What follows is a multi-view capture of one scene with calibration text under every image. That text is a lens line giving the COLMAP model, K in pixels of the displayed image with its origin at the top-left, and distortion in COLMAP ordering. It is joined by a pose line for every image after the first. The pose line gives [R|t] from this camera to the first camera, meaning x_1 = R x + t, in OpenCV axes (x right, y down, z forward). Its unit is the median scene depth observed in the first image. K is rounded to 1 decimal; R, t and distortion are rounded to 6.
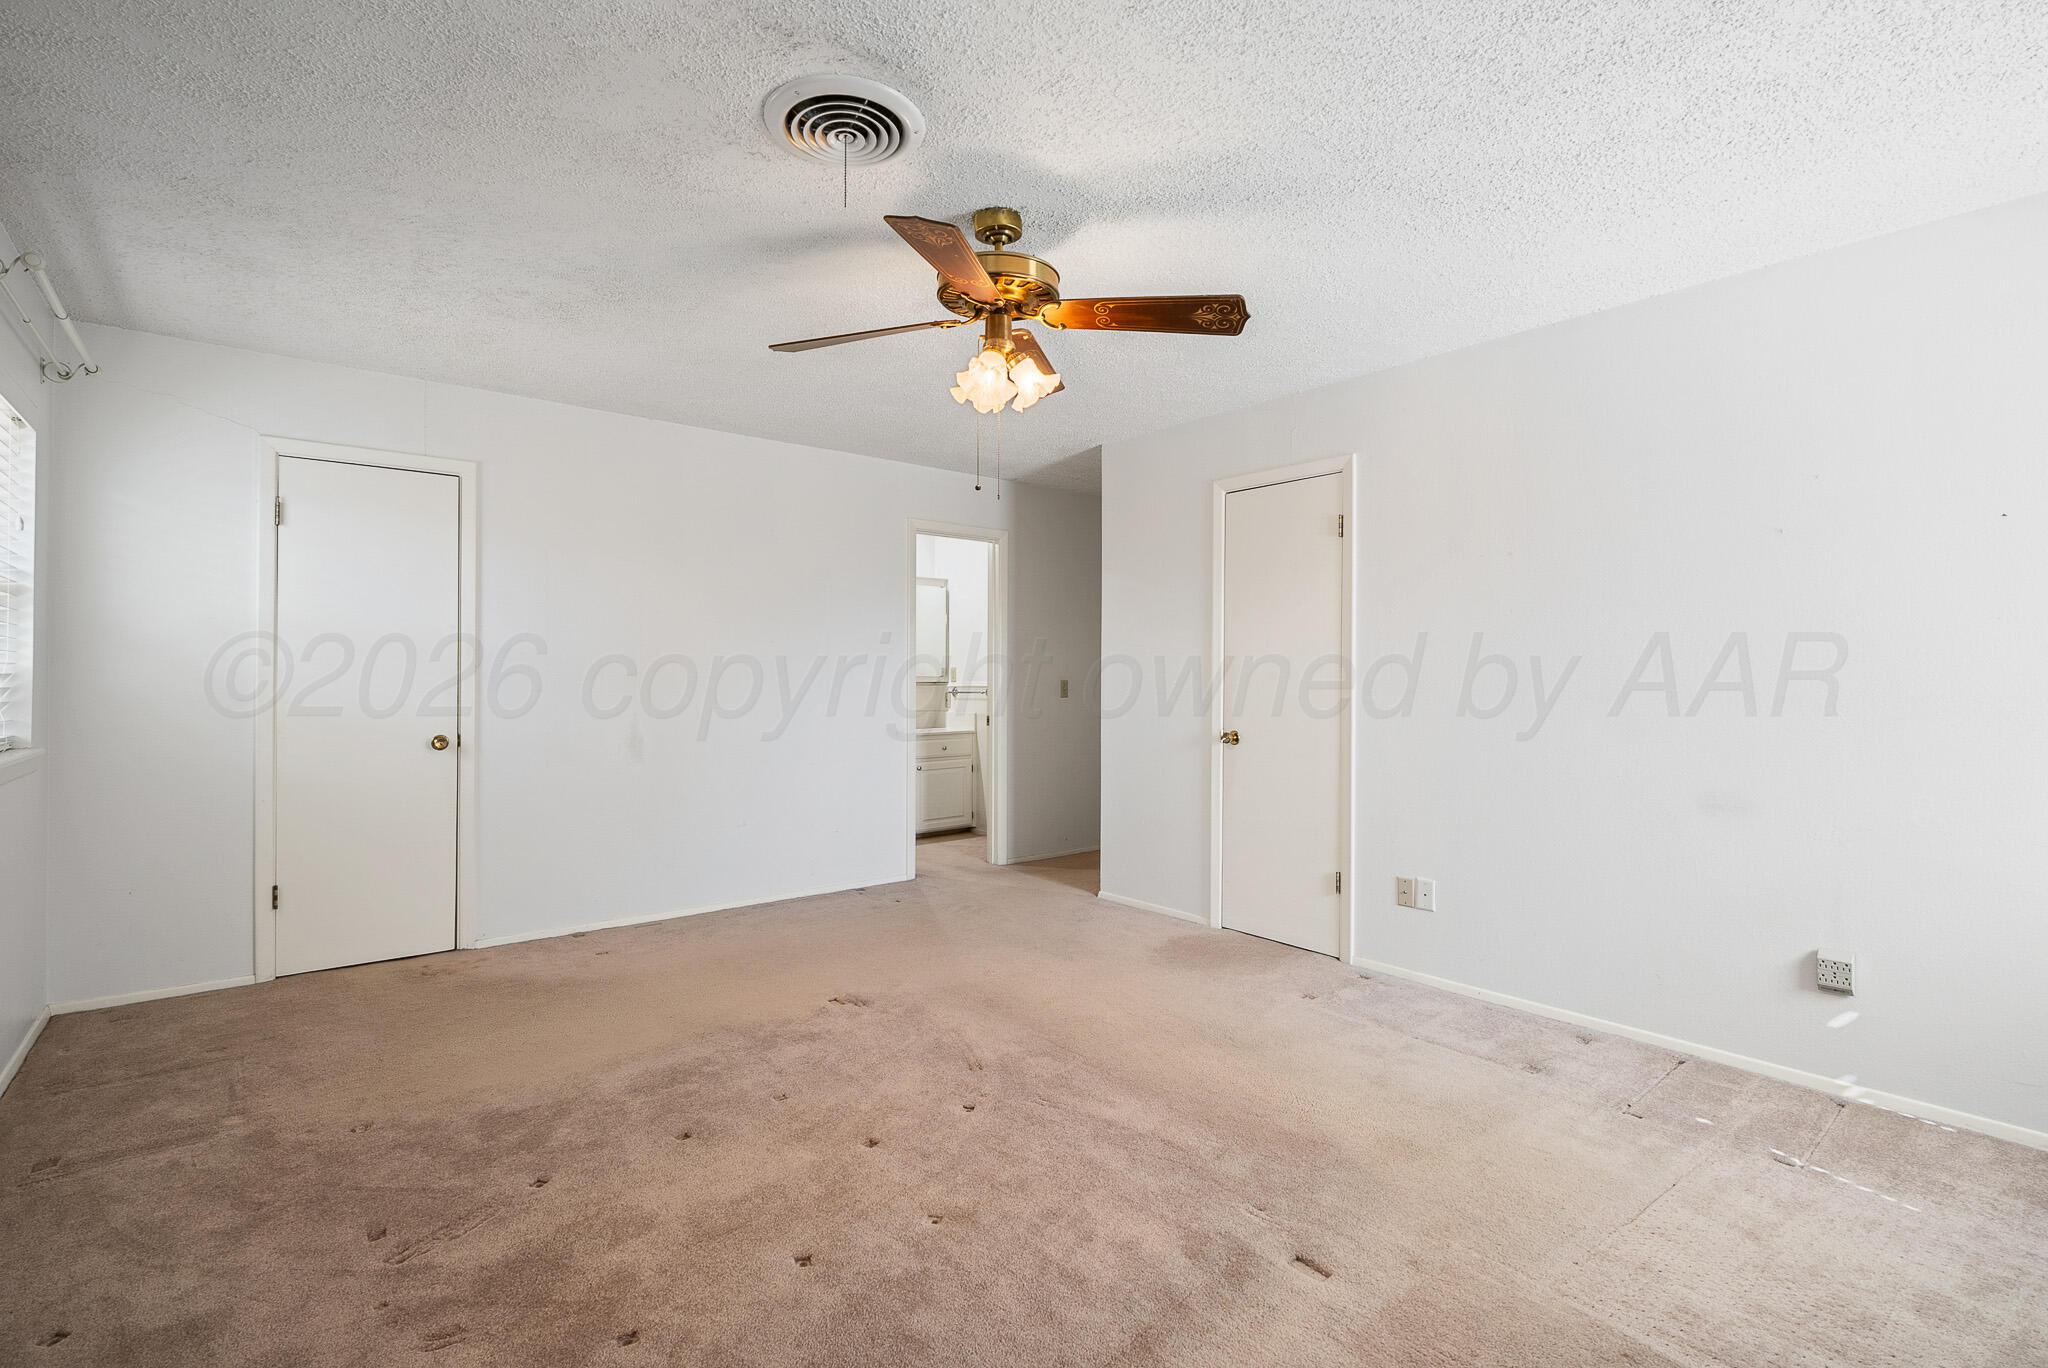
lens RADIAL K [[922.5, 0, 1028.8], [0, 922.5, 681.2], [0, 0, 1]] dist [-0.004798, -0.001298]
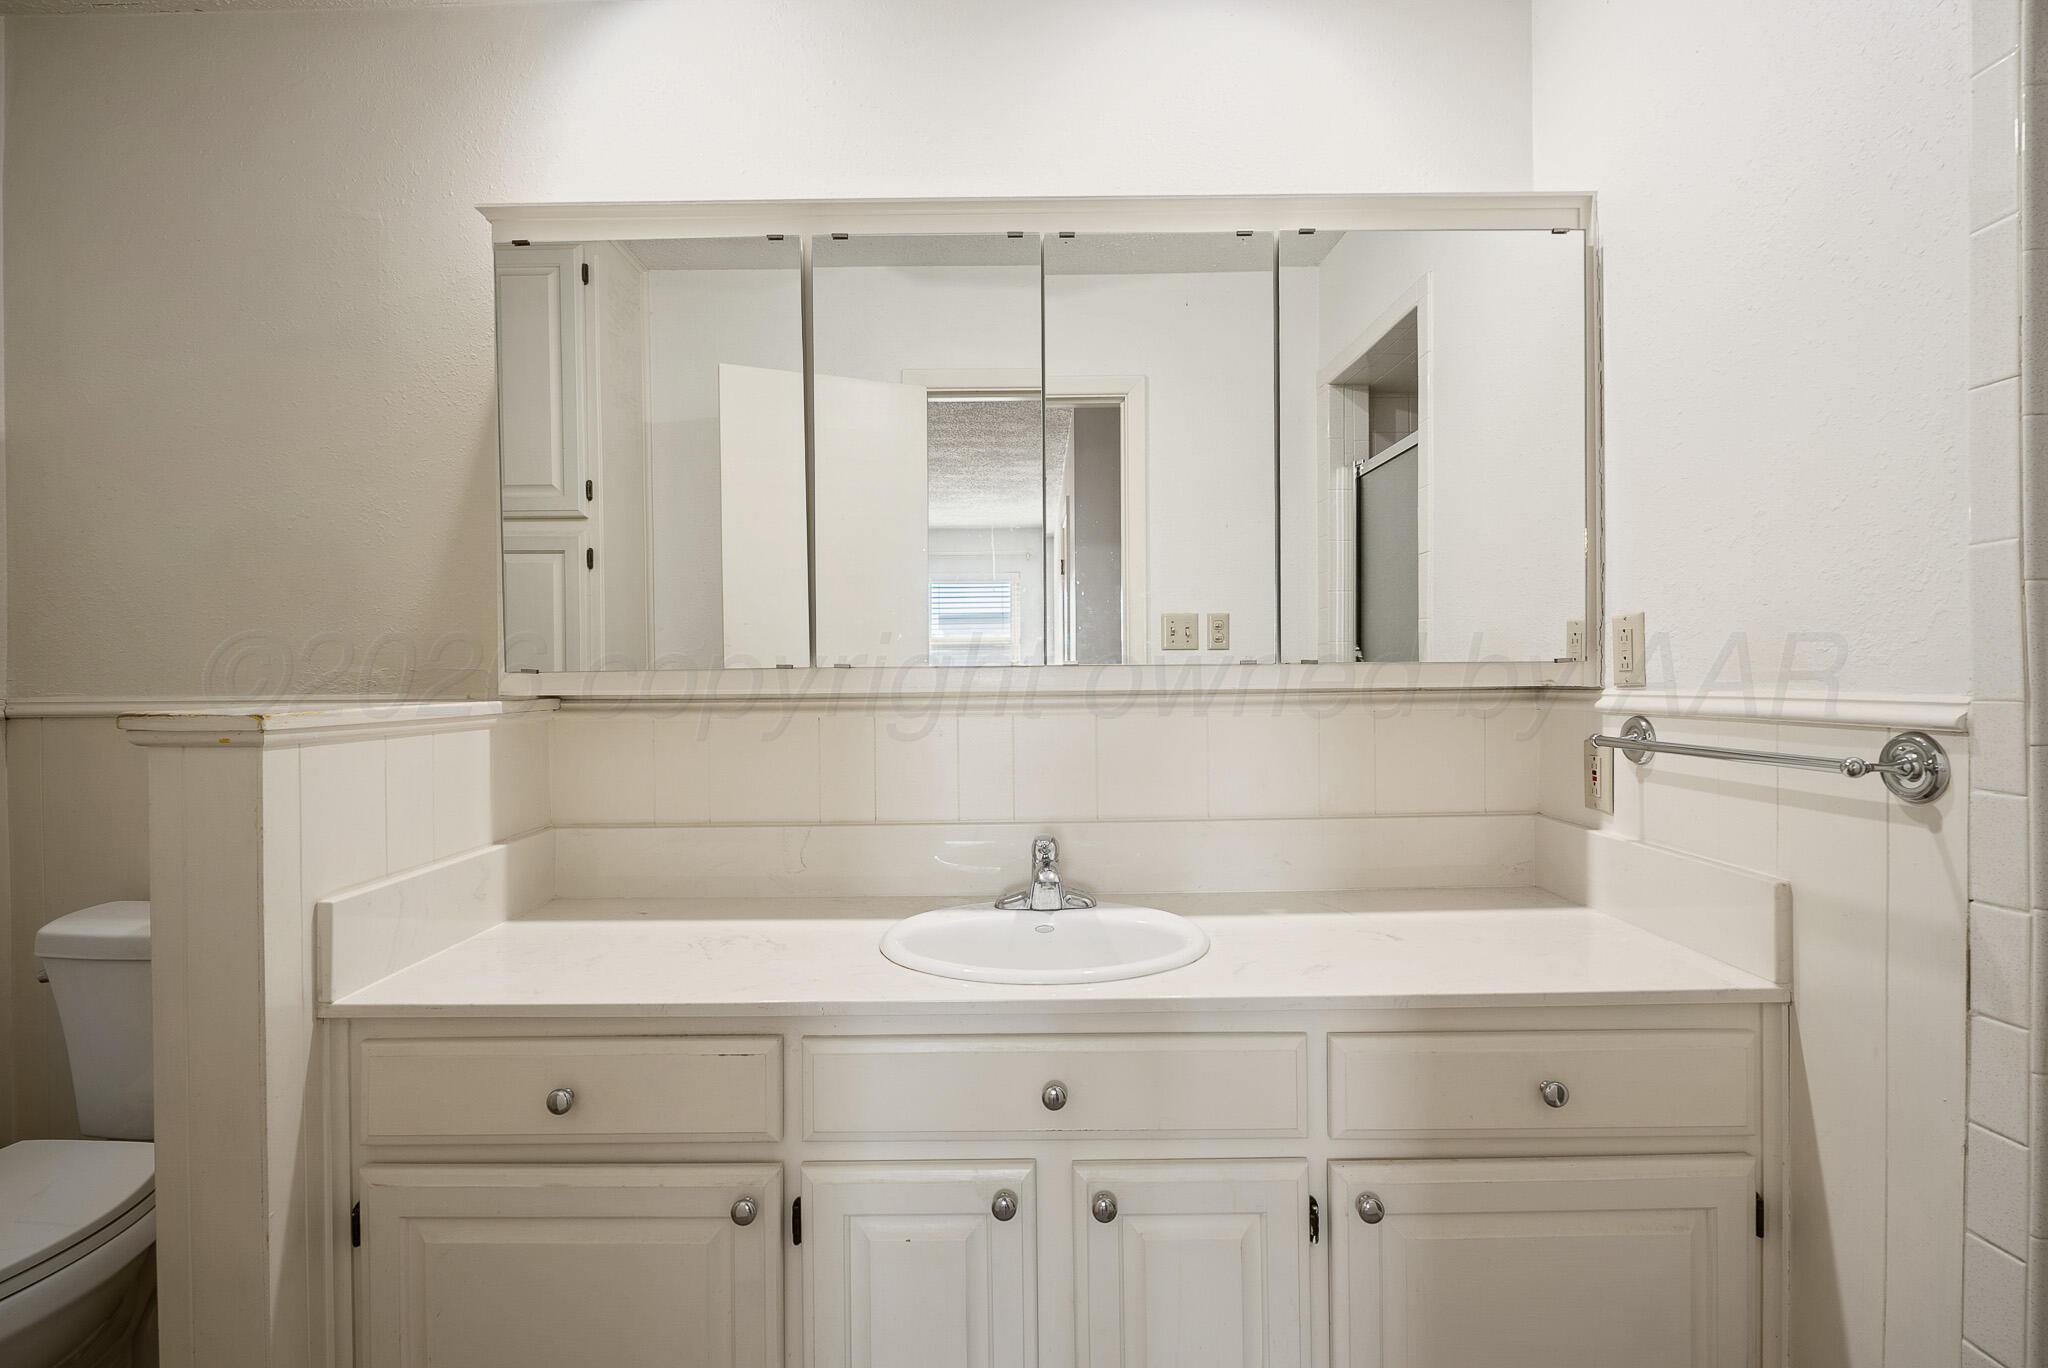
lens RADIAL K [[922.5, 0, 1030.6], [0, 922.5, 682.9], [0, 0, 1]] dist [-0.004798, -0.001298]
pose [[0.767200, -0.006941, -0.641371, -0.053473], [0.010671, 0.999941, 0.001944, -0.002062], [0.641319, -0.008335, 0.767229, 0.762223]]
